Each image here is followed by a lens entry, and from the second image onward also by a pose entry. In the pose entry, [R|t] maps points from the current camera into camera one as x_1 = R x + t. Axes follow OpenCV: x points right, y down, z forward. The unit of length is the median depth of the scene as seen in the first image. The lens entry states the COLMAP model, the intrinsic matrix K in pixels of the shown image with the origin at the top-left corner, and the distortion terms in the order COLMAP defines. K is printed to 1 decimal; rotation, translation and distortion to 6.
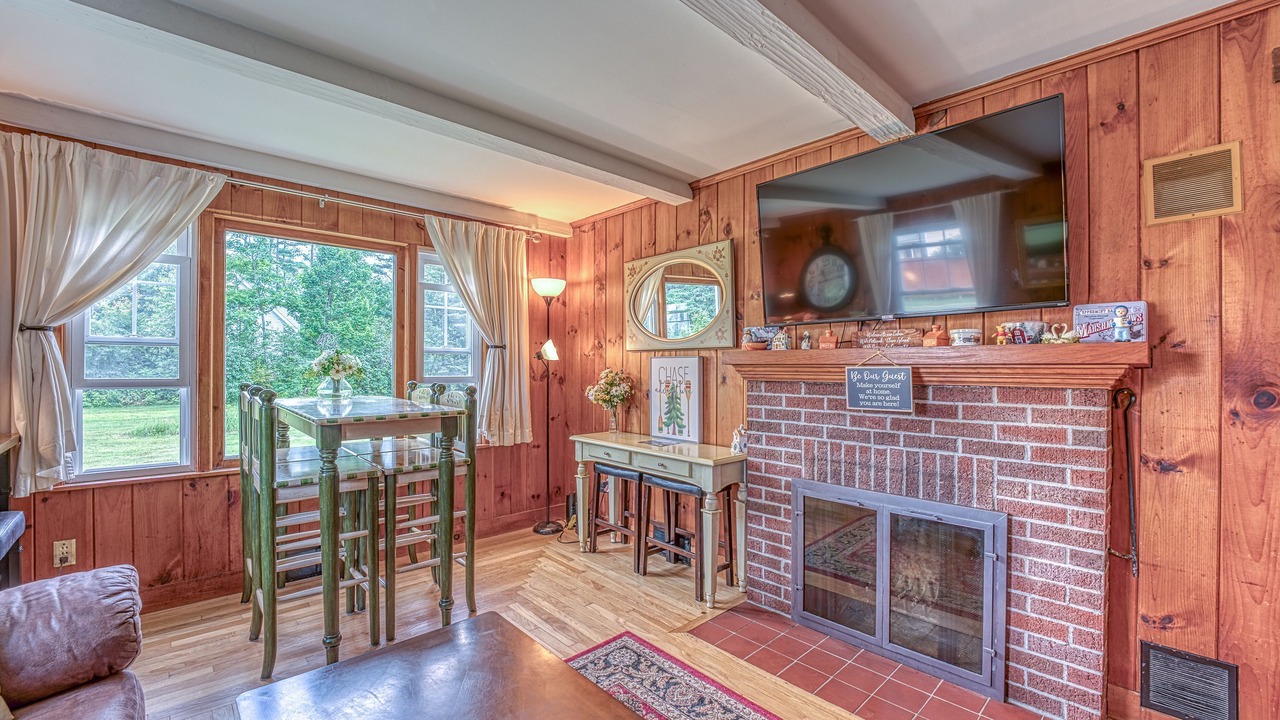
lens RADIAL K [[527.1, 0, 640.0], [0, 527.1, 360.0], [0, 0, 1]] dist [-0.021811, 0.000007]
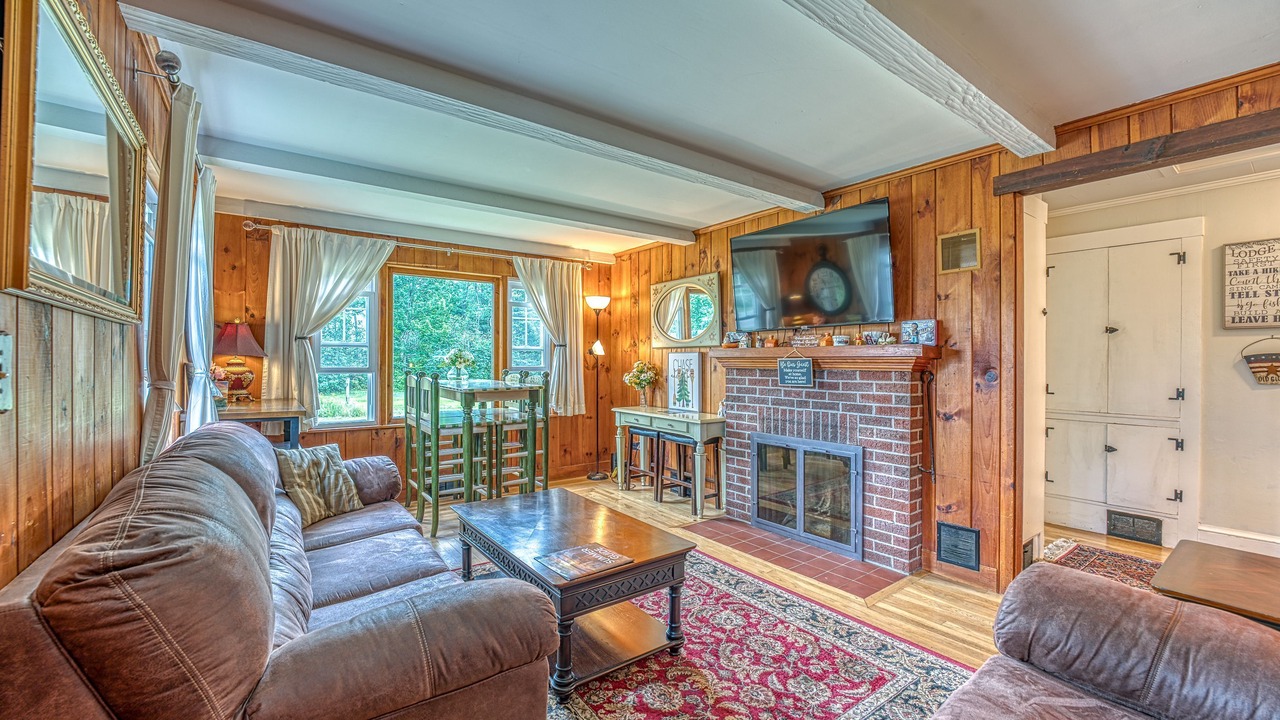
lens RADIAL K [[526.1, 0, 644.4], [0, 526.1, 350.3], [0, 0, 1]] dist [-0.016831, 0.000126]
pose [[0.994645, -0.004319, -0.103259, 0.121479], [0.003637, 0.999970, -0.006794, -0.002786], [0.103285, 0.006382, 0.994631, -0.483752]]
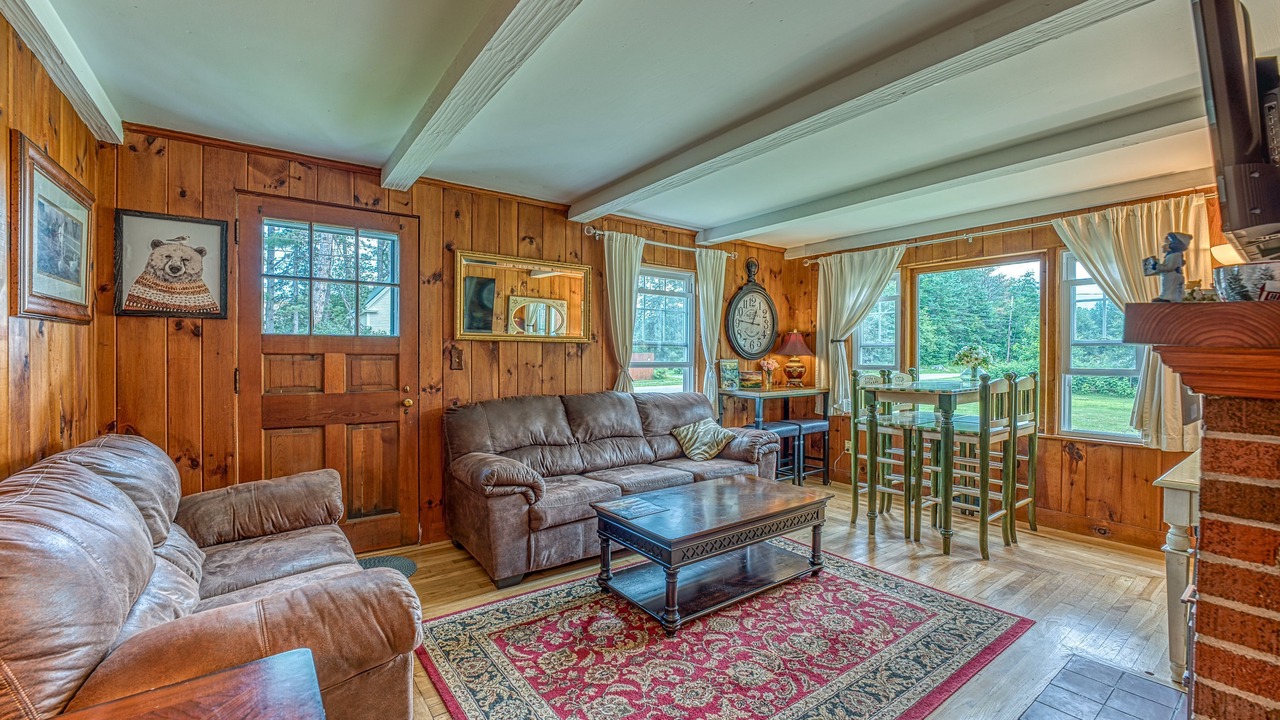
lens RADIAL K [[526.1, 0, 644.4], [0, 526.1, 350.3], [0, 0, 1]] dist [-0.016831, 0.000126]
pose [[-0.106492, -0.016161, -0.994182, 0.870609], [0.006901, 0.999832, -0.016992, 0.008717], [0.994290, -0.008671, -0.106363, 0.304931]]
